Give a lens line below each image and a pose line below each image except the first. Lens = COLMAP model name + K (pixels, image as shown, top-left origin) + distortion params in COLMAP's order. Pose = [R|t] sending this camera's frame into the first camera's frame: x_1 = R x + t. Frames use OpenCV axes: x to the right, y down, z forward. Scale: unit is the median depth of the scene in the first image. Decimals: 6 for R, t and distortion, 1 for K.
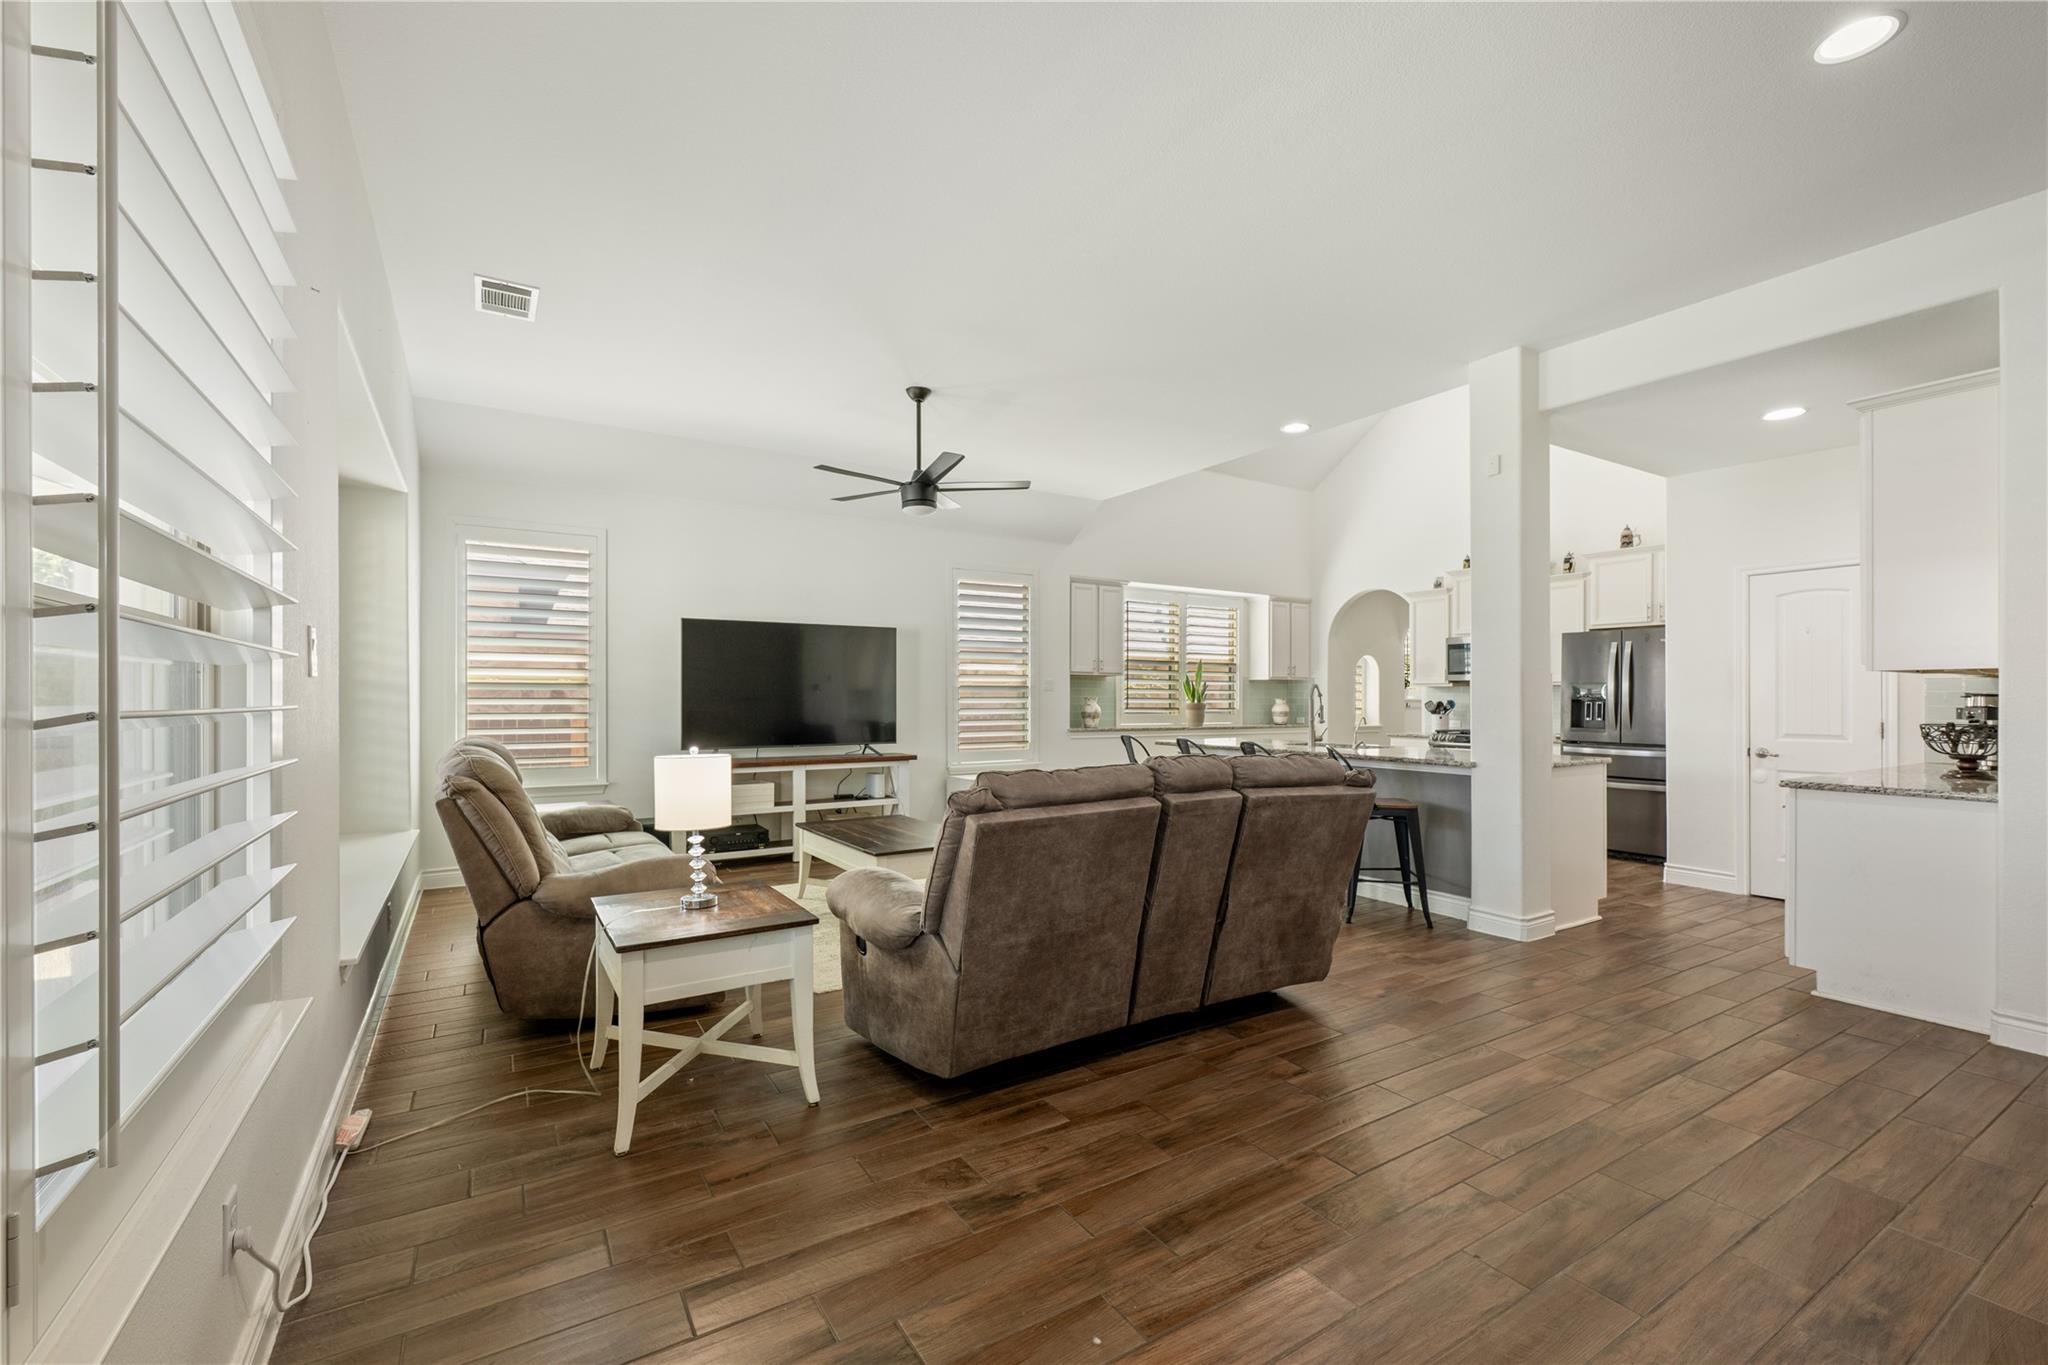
lens RADIAL K [[847.6, 0, 1031.2], [0, 847.6, 694.0], [0, 0, 1]] dist [-0.000322, -0.000446]
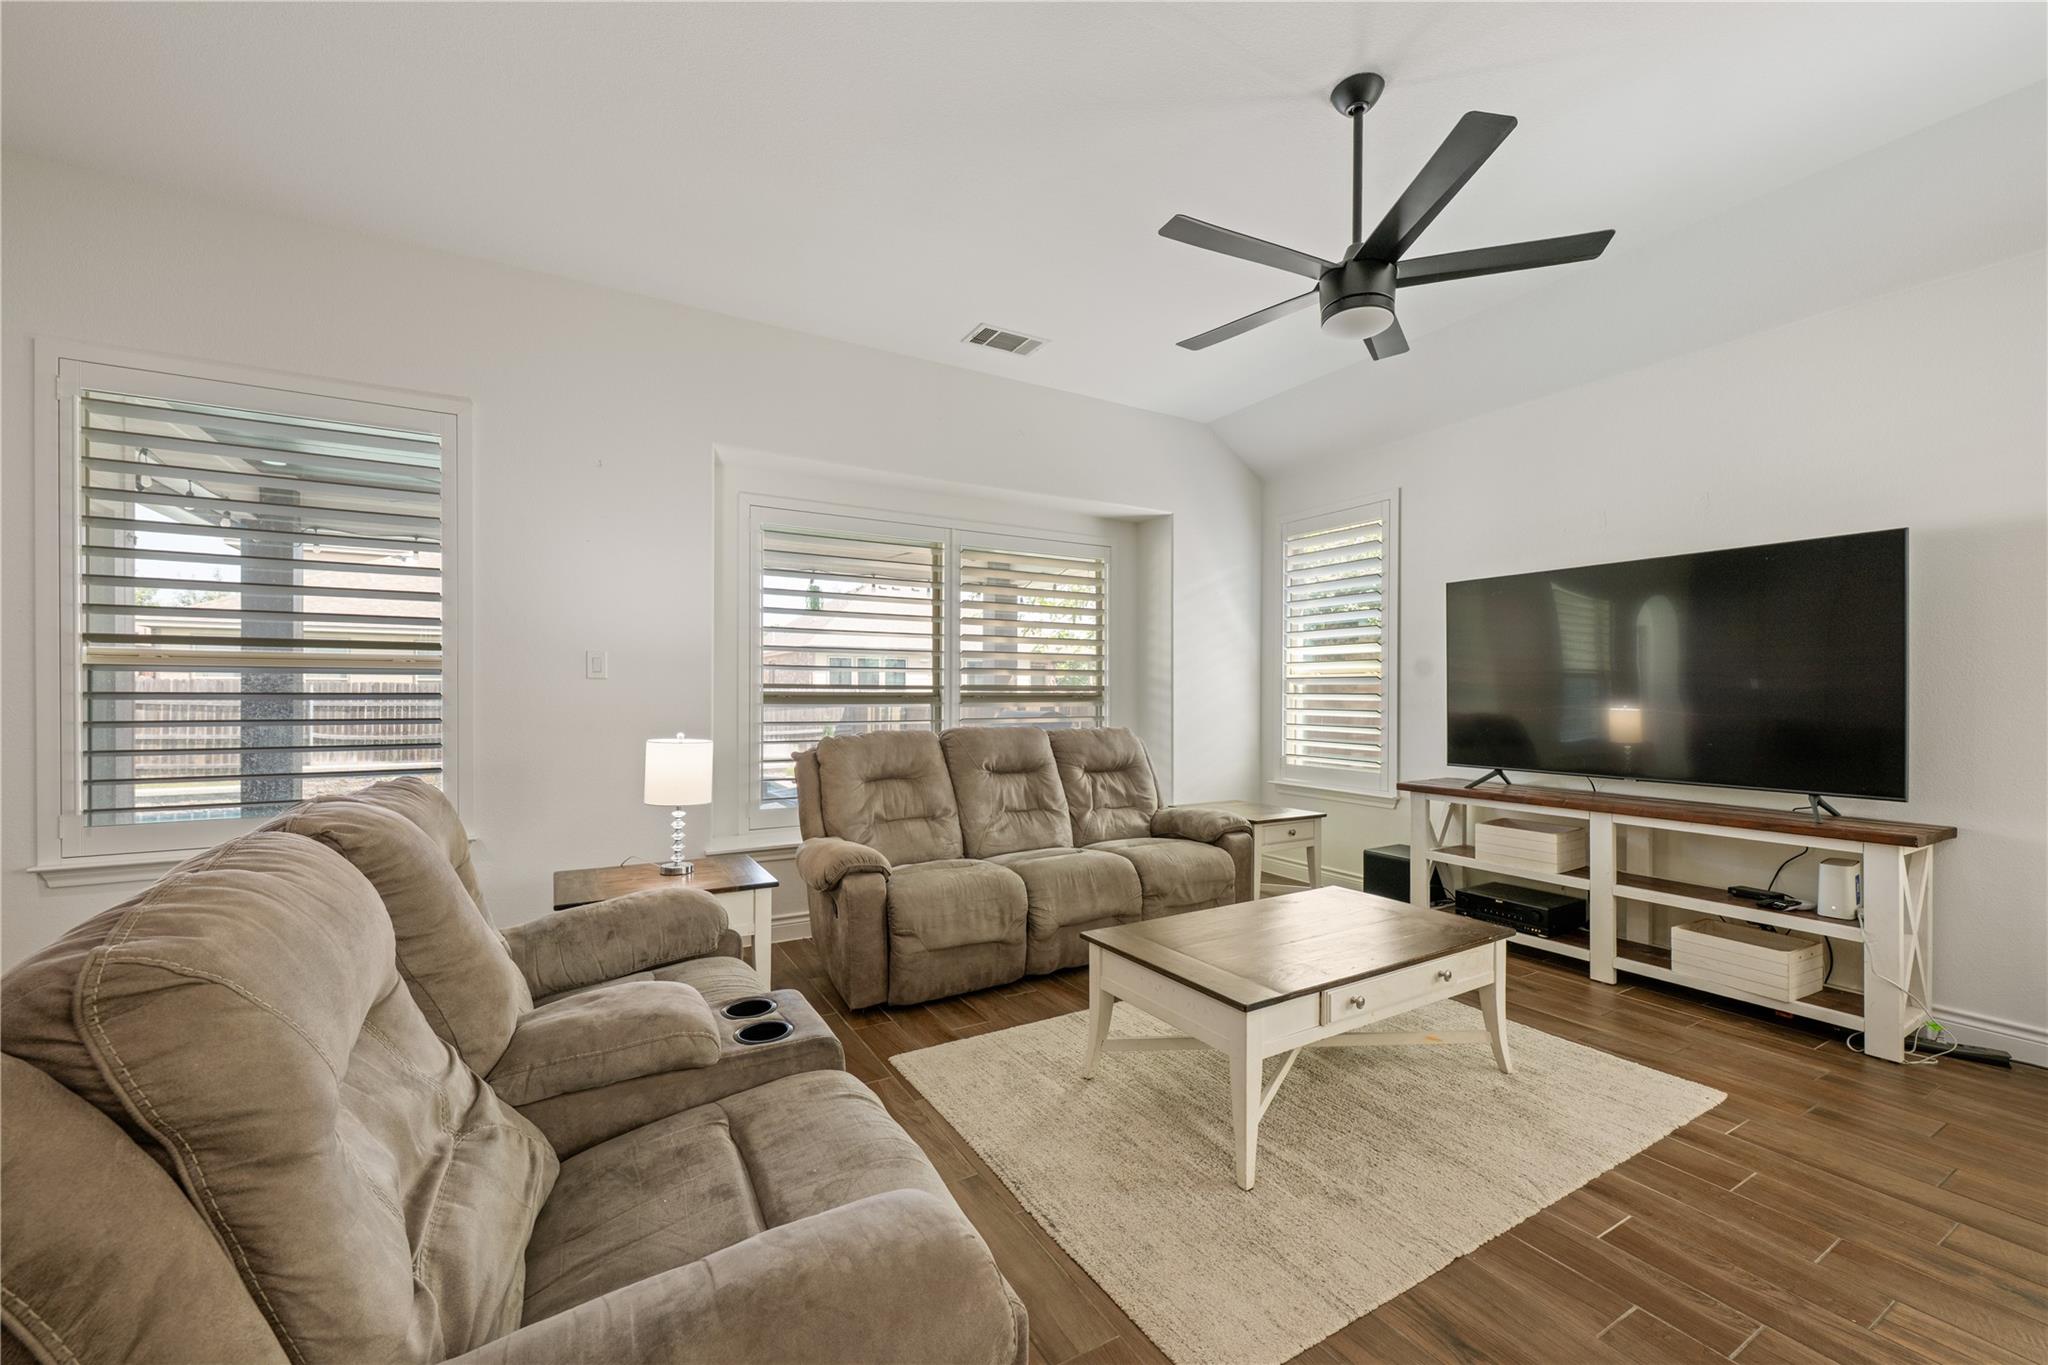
lens RADIAL K [[813.1, 0, 1034.1], [0, 813.1, 700.4], [0, 0, 1]] dist [-0.000375, 0.000392]
pose [[-0.026087, 0.010421, -0.999605, 0.221450], [0.001065, 0.999945, 0.010397, 0.002105], [0.999659, -0.000793, -0.026097, 0.498034]]
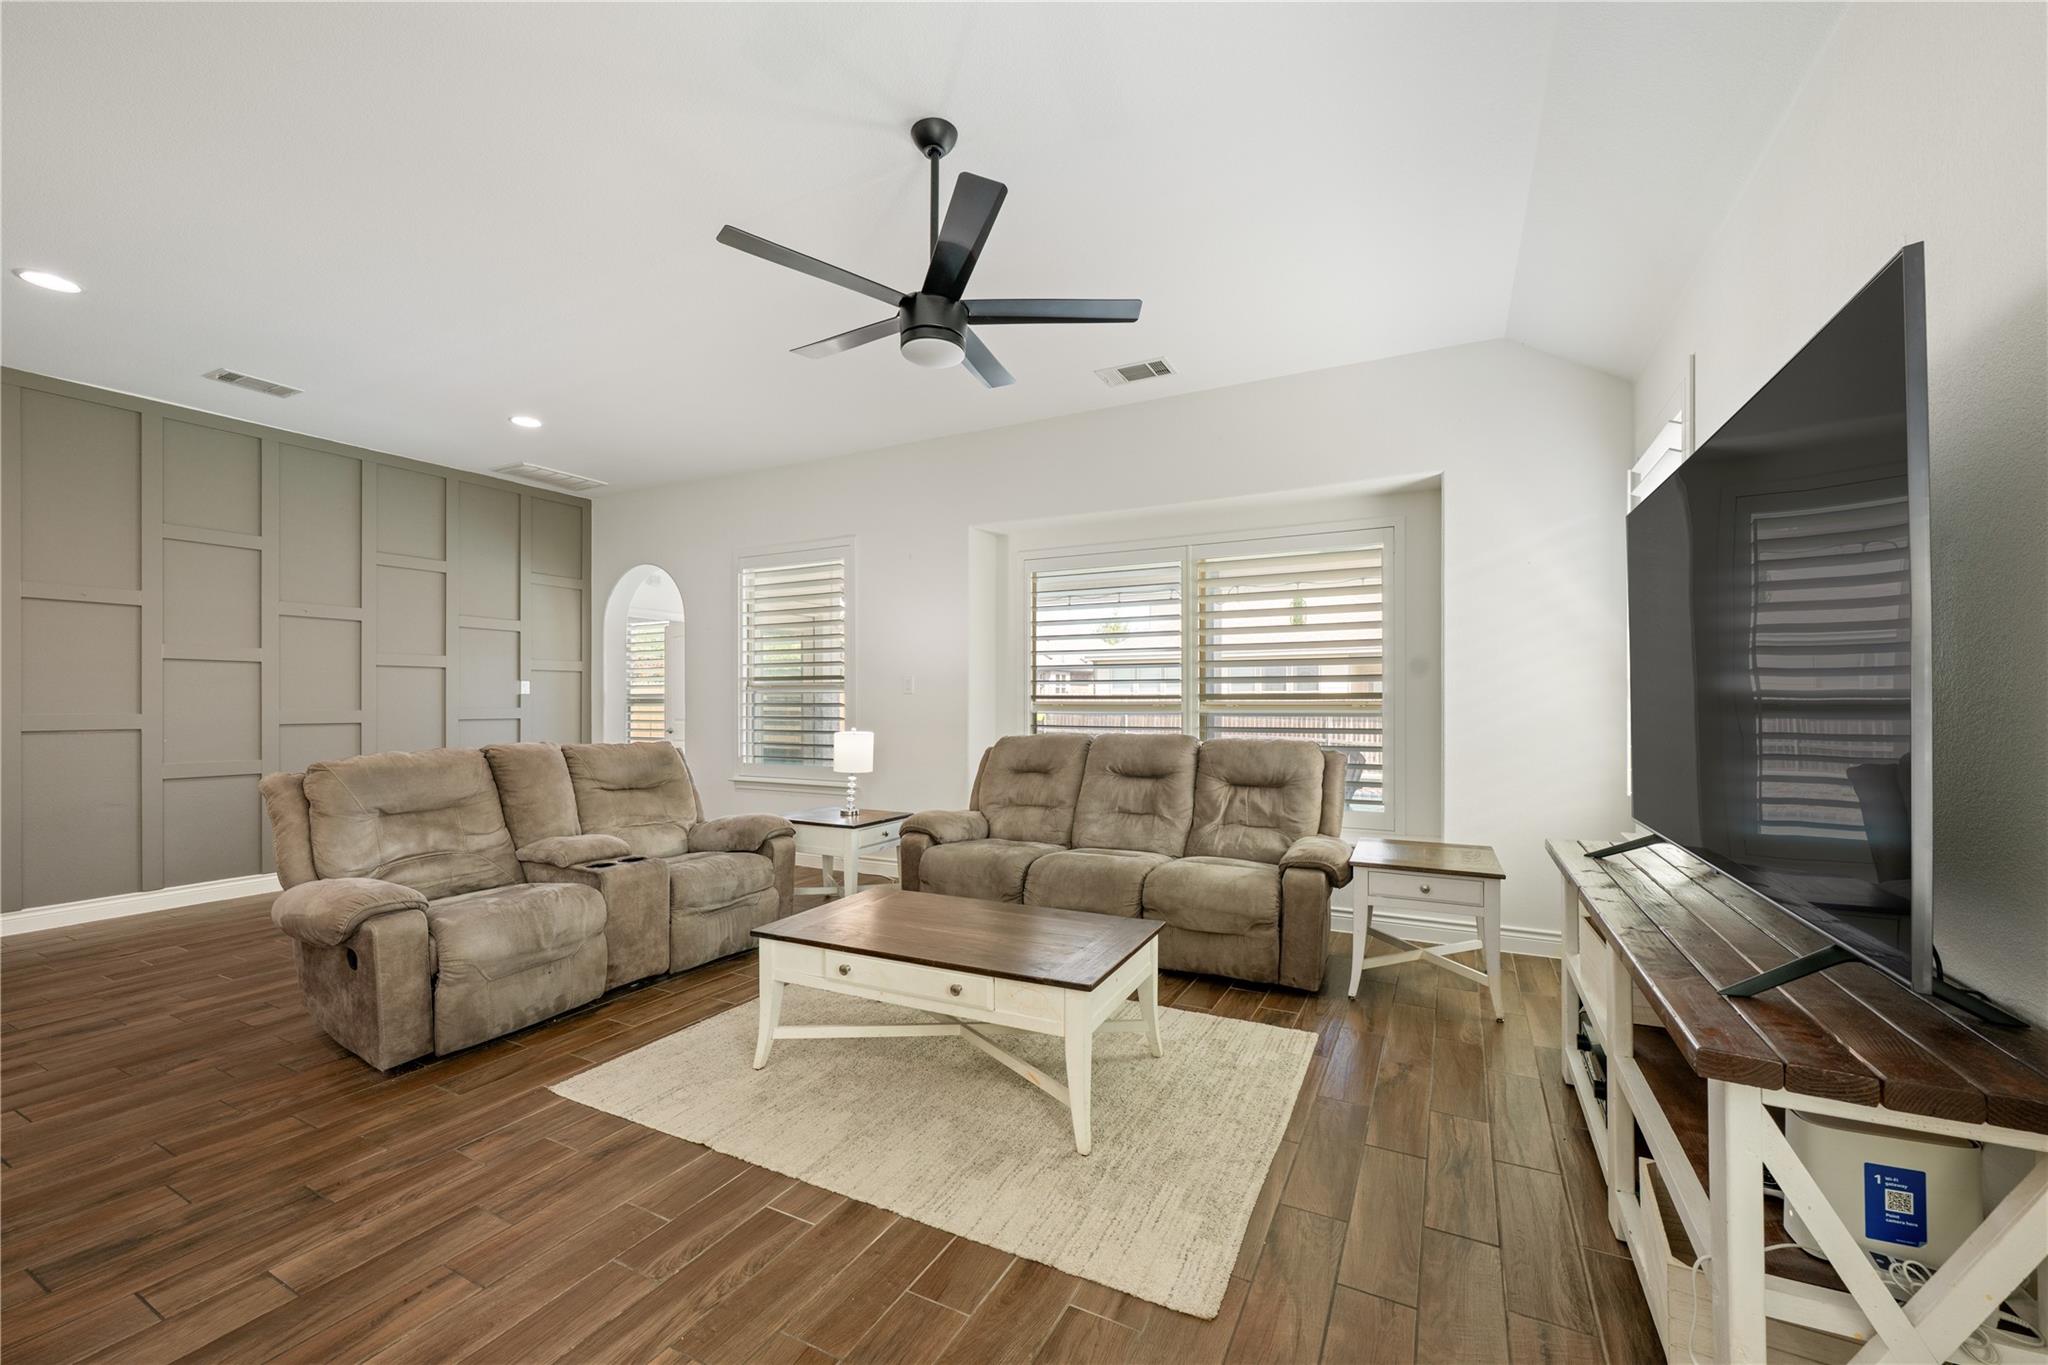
lens RADIAL K [[813.1, 0, 1035.1], [0, 813.1, 700.6], [0, 0, 1]] dist [-0.000375, 0.000392]
pose [[-0.858400, -0.001284, -0.512979, 0.046418], [0.001846, 0.999983, -0.005593, 0.004937], [0.512977, -0.005748, -0.858383, 0.903646]]
